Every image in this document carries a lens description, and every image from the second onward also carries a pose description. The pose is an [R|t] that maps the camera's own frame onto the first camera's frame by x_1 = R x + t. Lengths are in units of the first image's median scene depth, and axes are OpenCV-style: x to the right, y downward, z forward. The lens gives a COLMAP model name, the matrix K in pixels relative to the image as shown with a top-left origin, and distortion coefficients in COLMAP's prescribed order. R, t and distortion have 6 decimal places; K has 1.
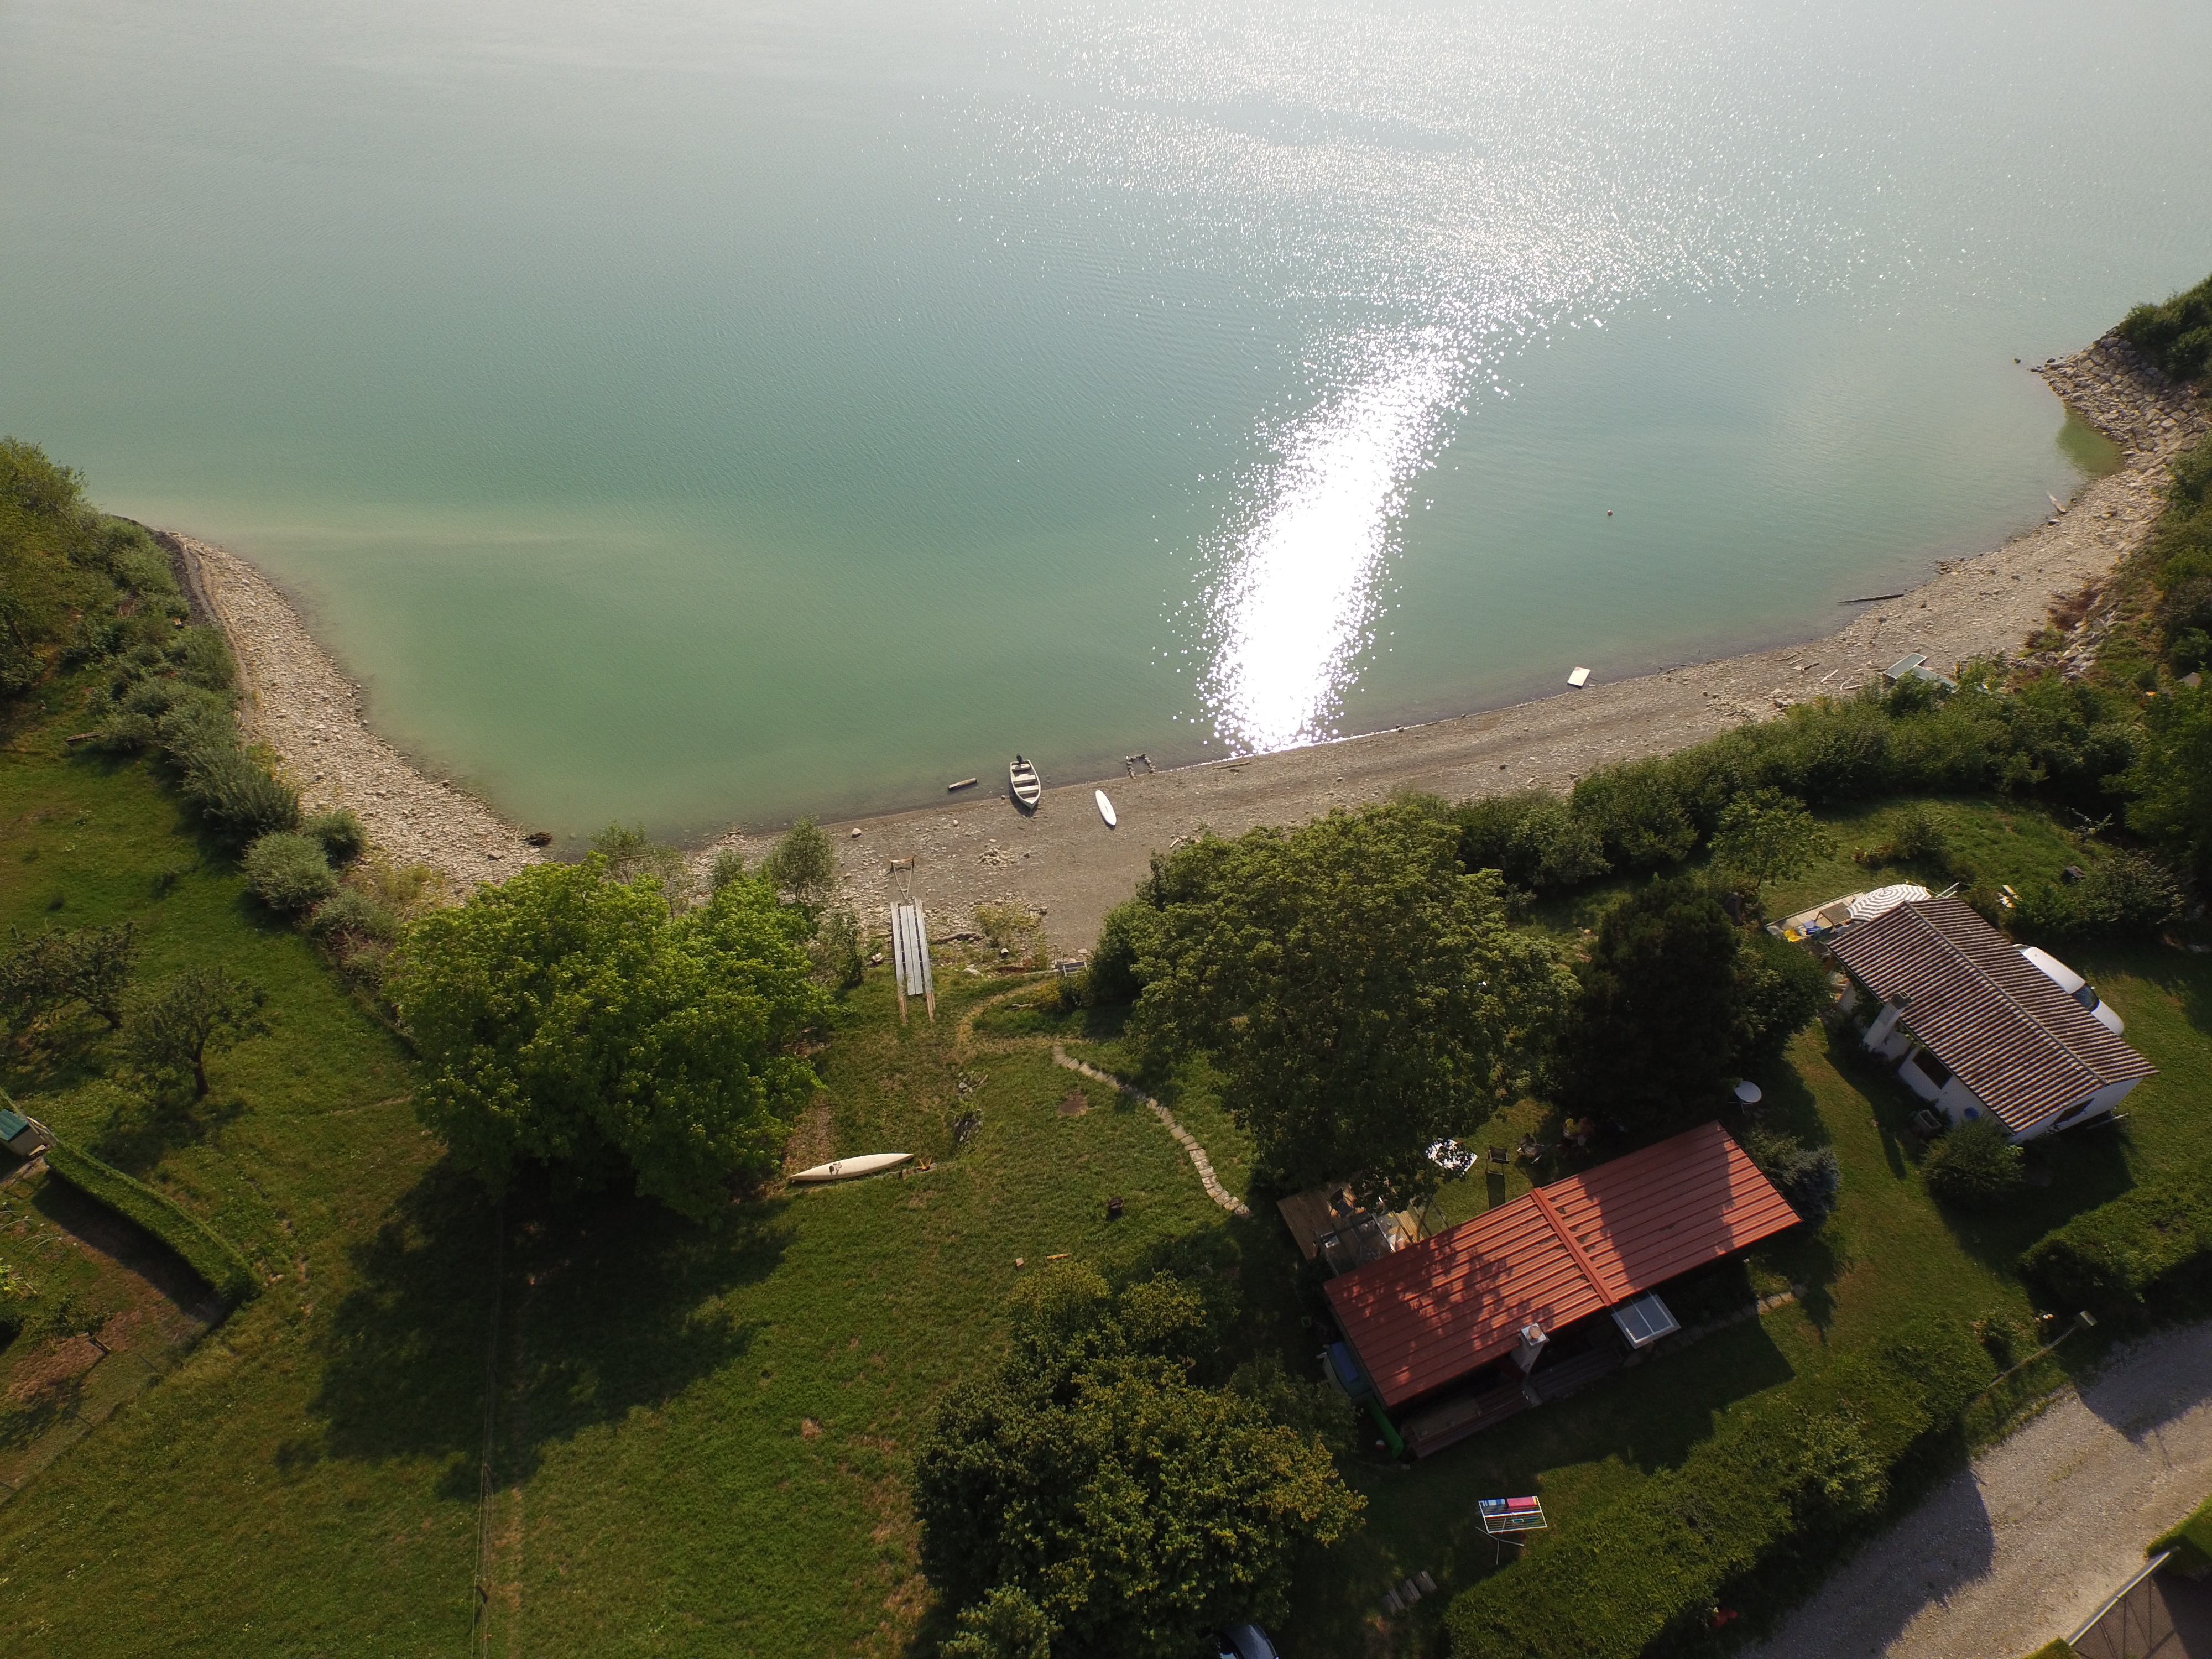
lens RADIAL K [[1271.7, 0, 1106.0], [0, 1271.7, 829.5], [0, 0, 1]] dist [-0.125729, 0.084597]
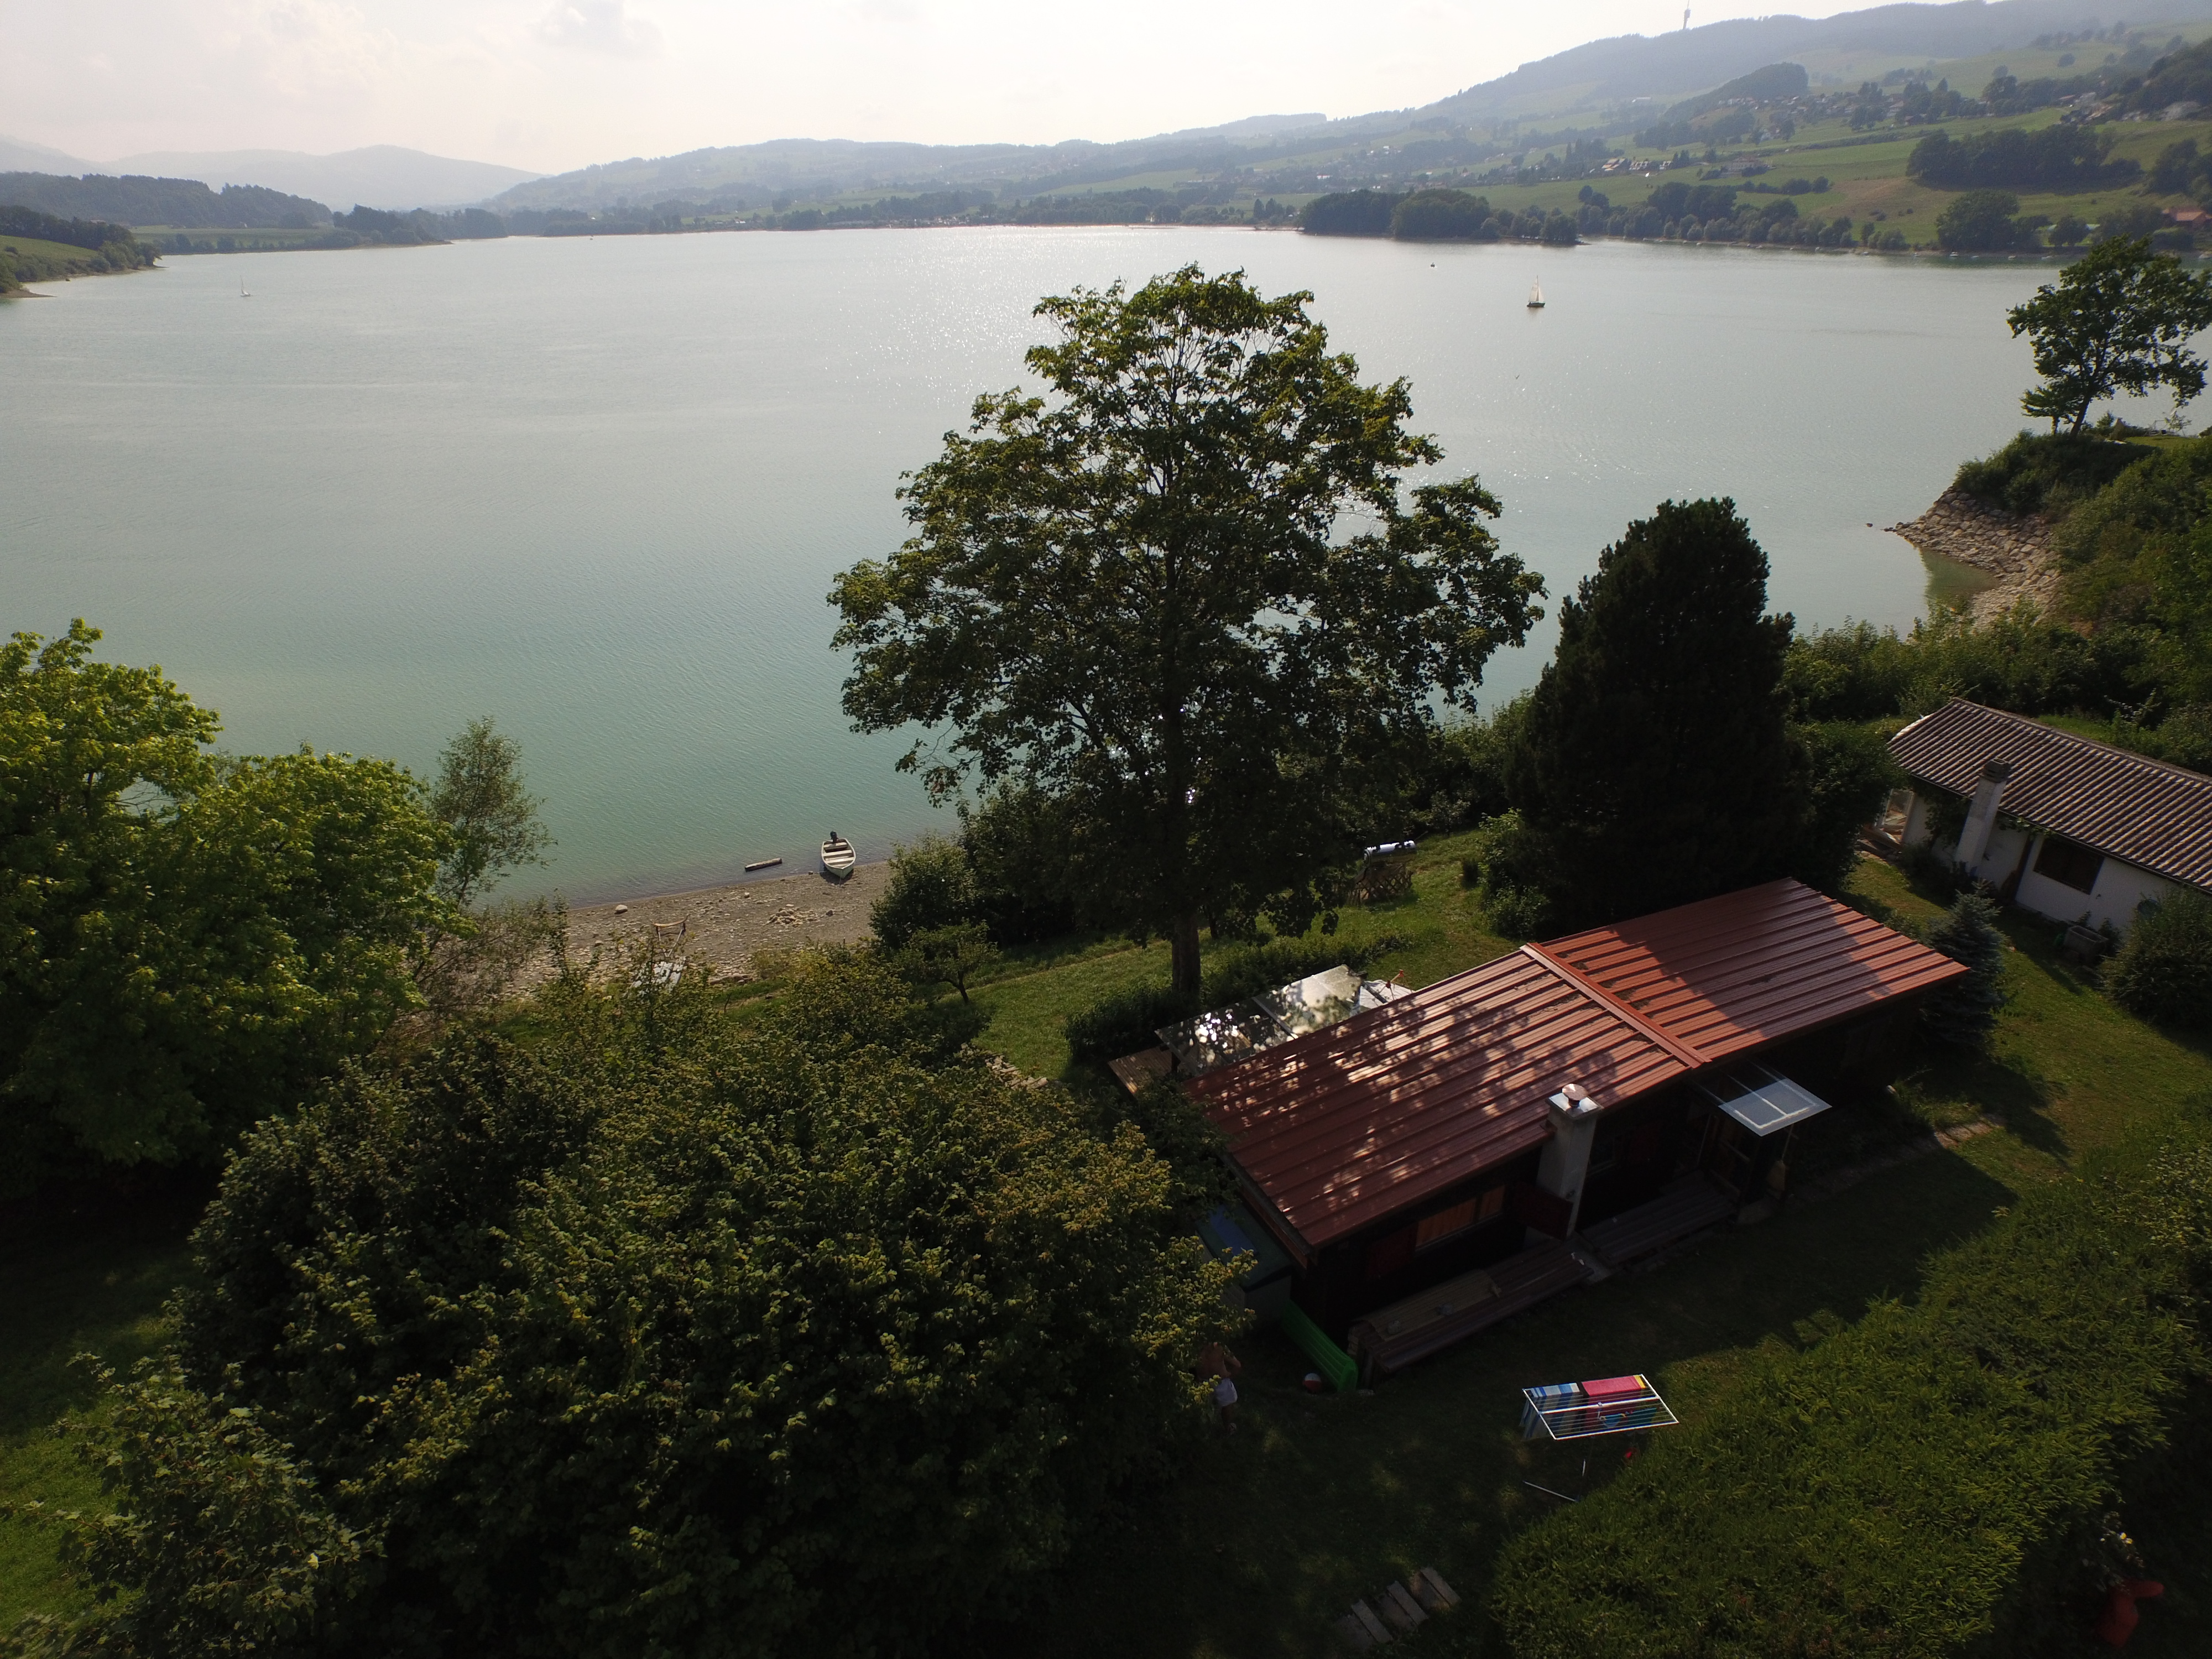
lens RADIAL K [[1271.7, 0, 1106.0], [0, 1271.7, 829.5], [0, 0, 1]] dist [-0.125729, 0.084597]
pose [[0.997062, -0.037057, 0.067037, 0.114459], [0.055947, 0.950083, -0.306942, 0.438031], [-0.052316, 0.309790, 0.949365, 0.460172]]
